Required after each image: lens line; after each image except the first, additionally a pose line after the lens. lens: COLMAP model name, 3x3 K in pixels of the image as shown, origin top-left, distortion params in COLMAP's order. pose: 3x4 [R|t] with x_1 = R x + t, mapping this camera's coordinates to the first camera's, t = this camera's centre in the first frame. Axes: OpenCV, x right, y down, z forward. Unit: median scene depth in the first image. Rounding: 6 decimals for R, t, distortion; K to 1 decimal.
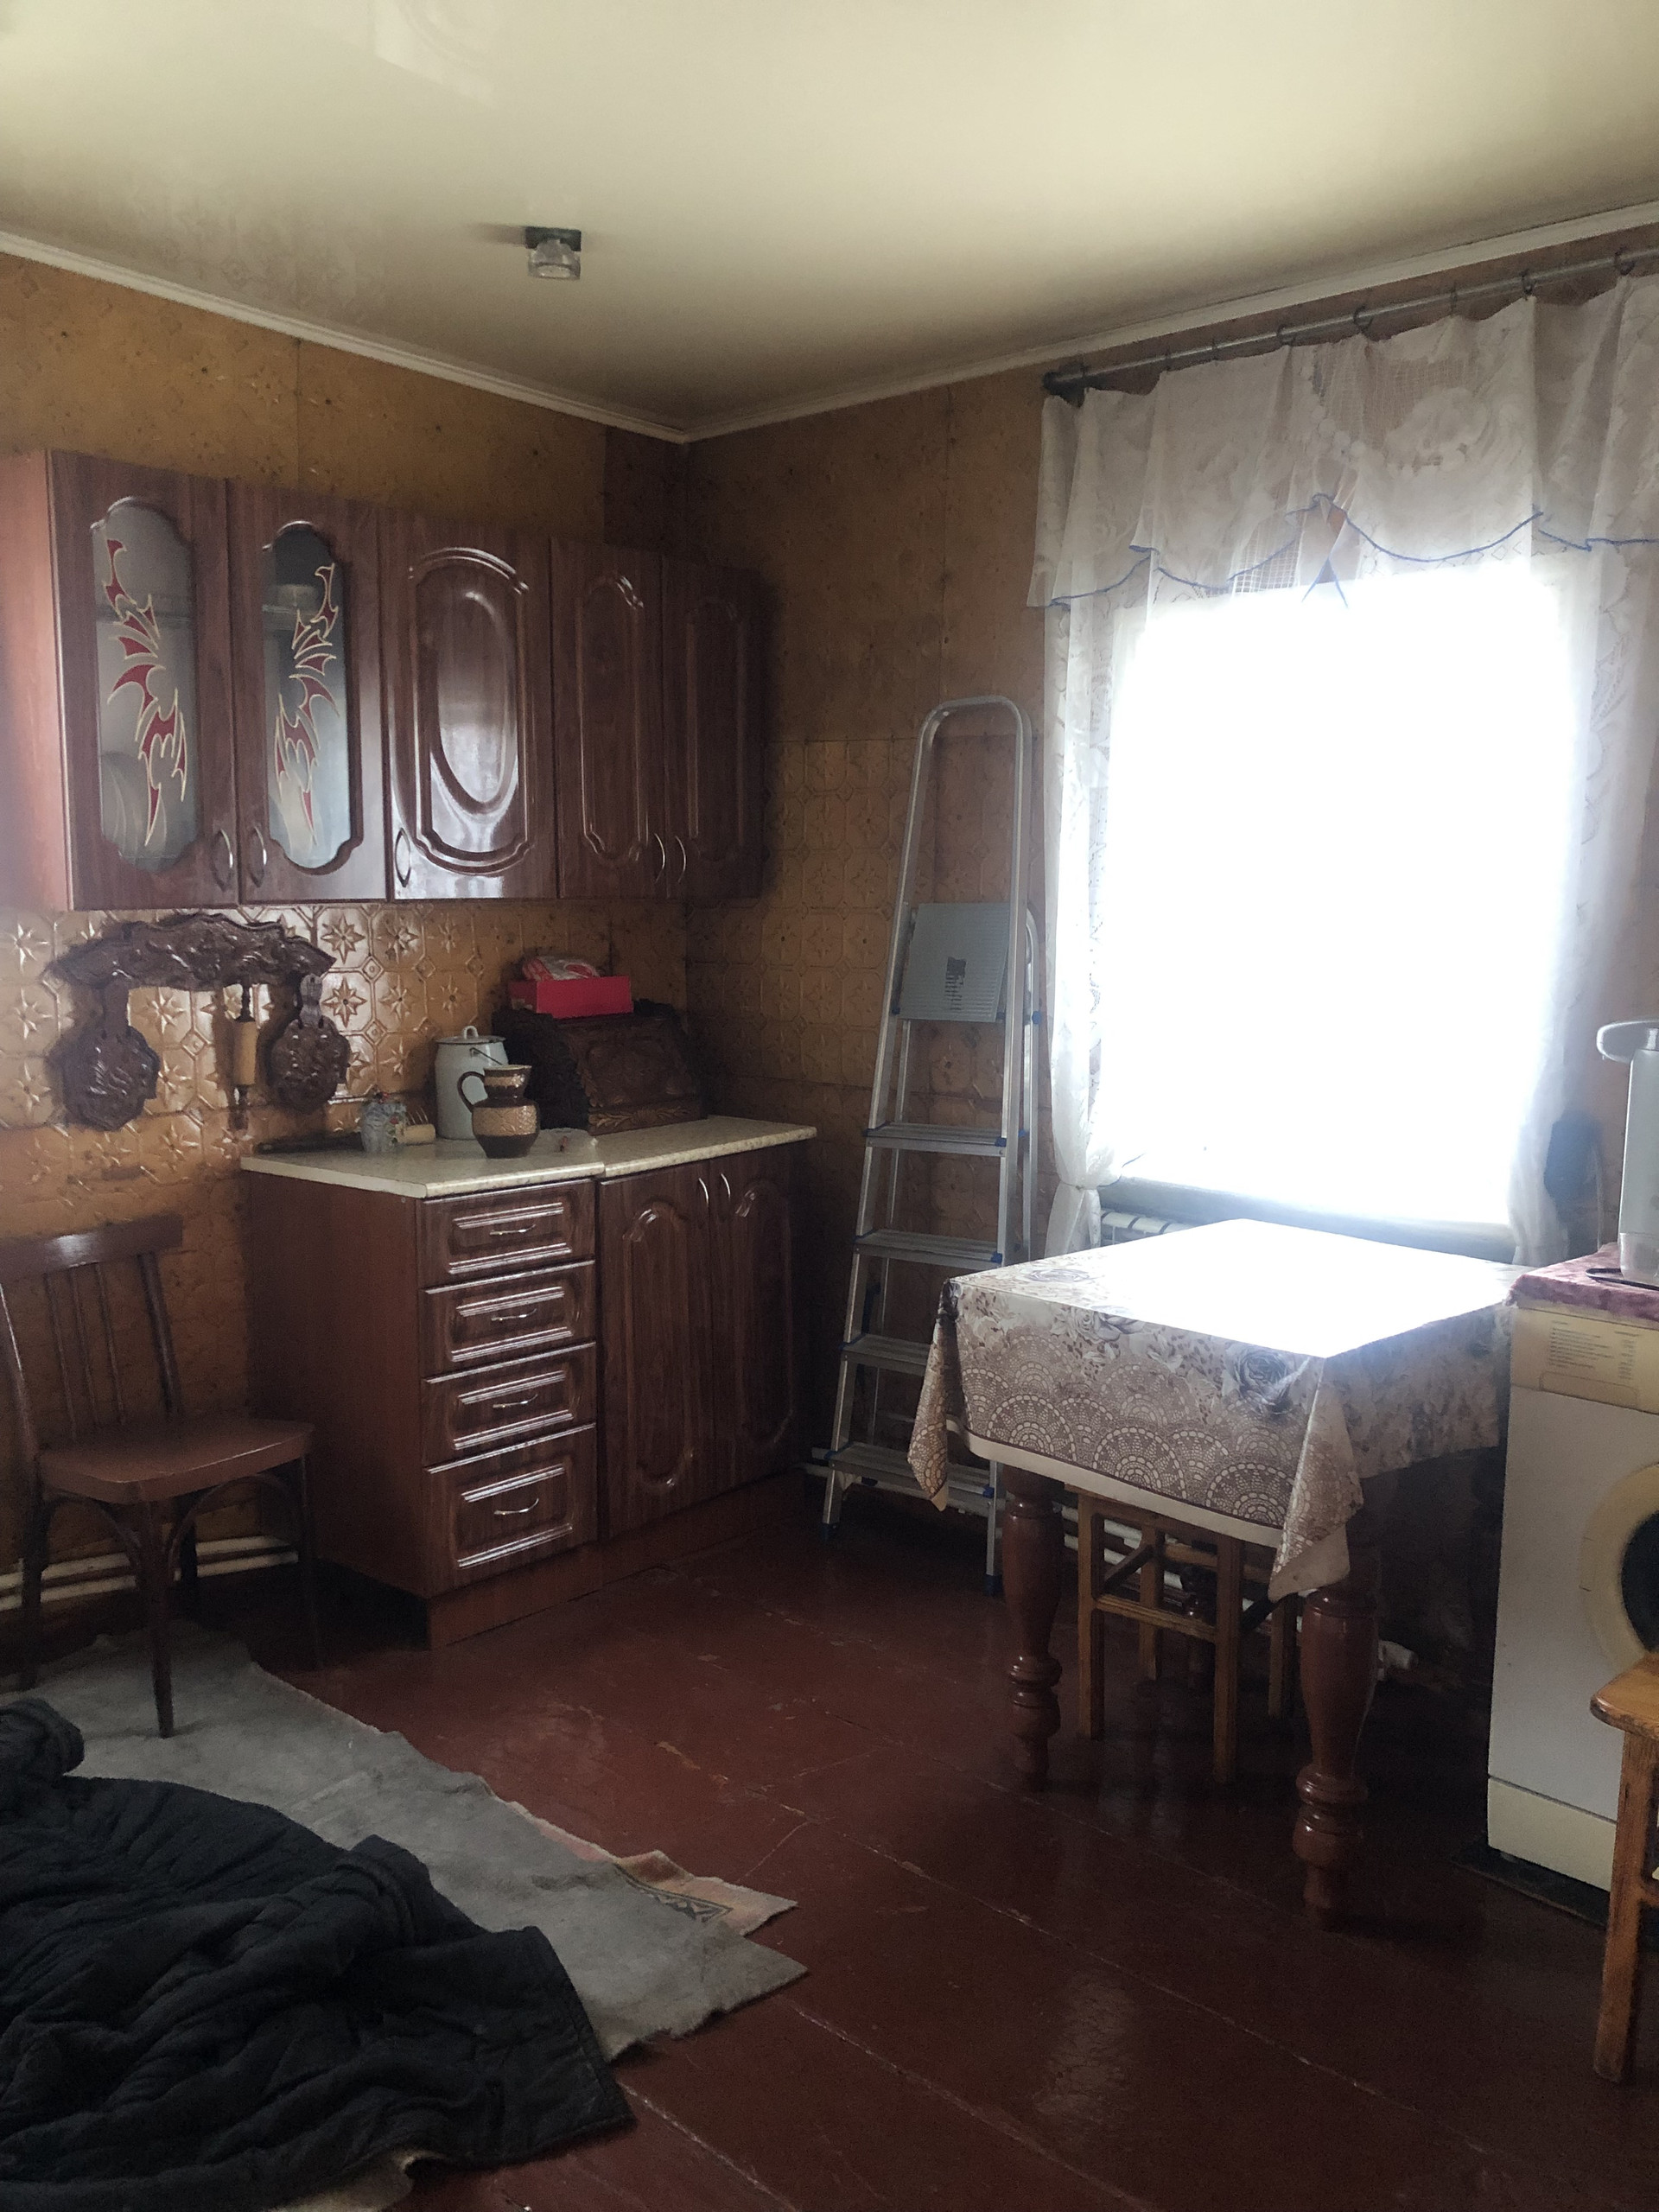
lens RADIAL K [[1799.8, 0, 832.1], [0, 1799.8, 1094.6], [0, 0, 1]] dist [0.013807, -0.001199]
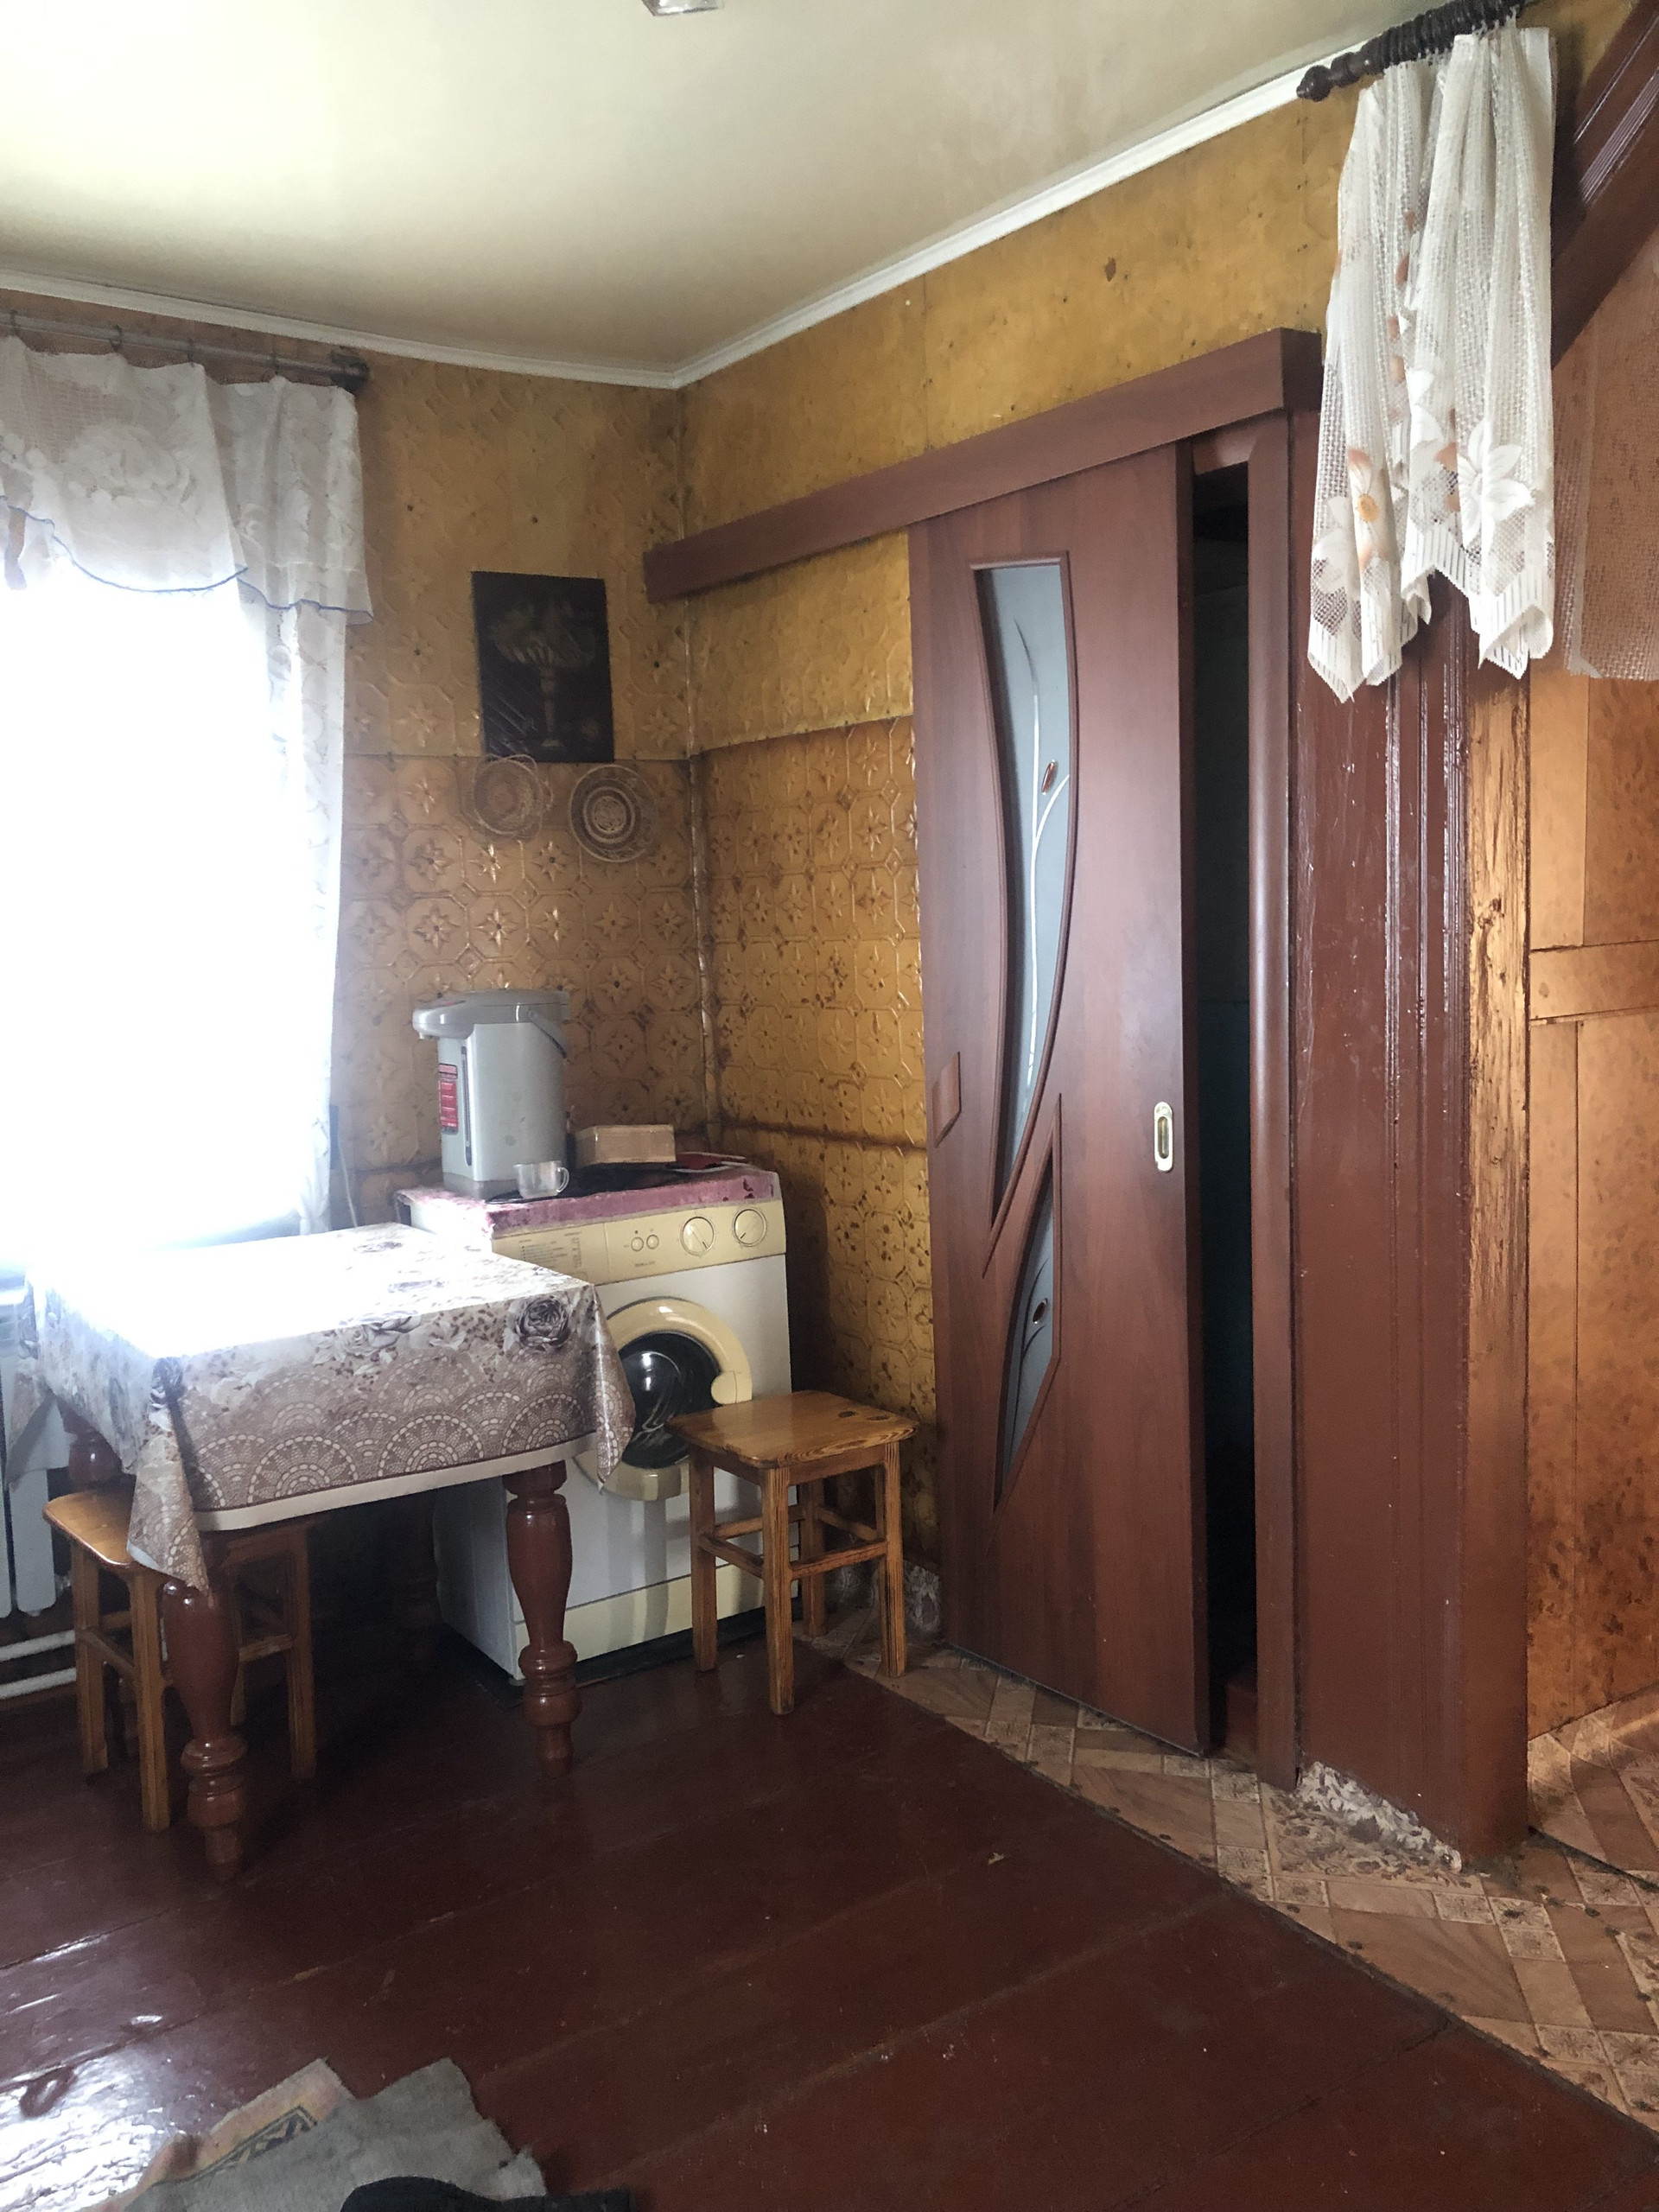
lens RADIAL K [[1799.8, 0, 833.2], [0, 1799.8, 1113.5], [0, 0, 1]] dist [0.013807, -0.001199]
pose [[0.165376, -0.134993, 0.976948, -0.777657], [0.139035, 0.983886, 0.112416, -0.072558], [-0.976381, 0.117239, 0.181480, 0.542621]]
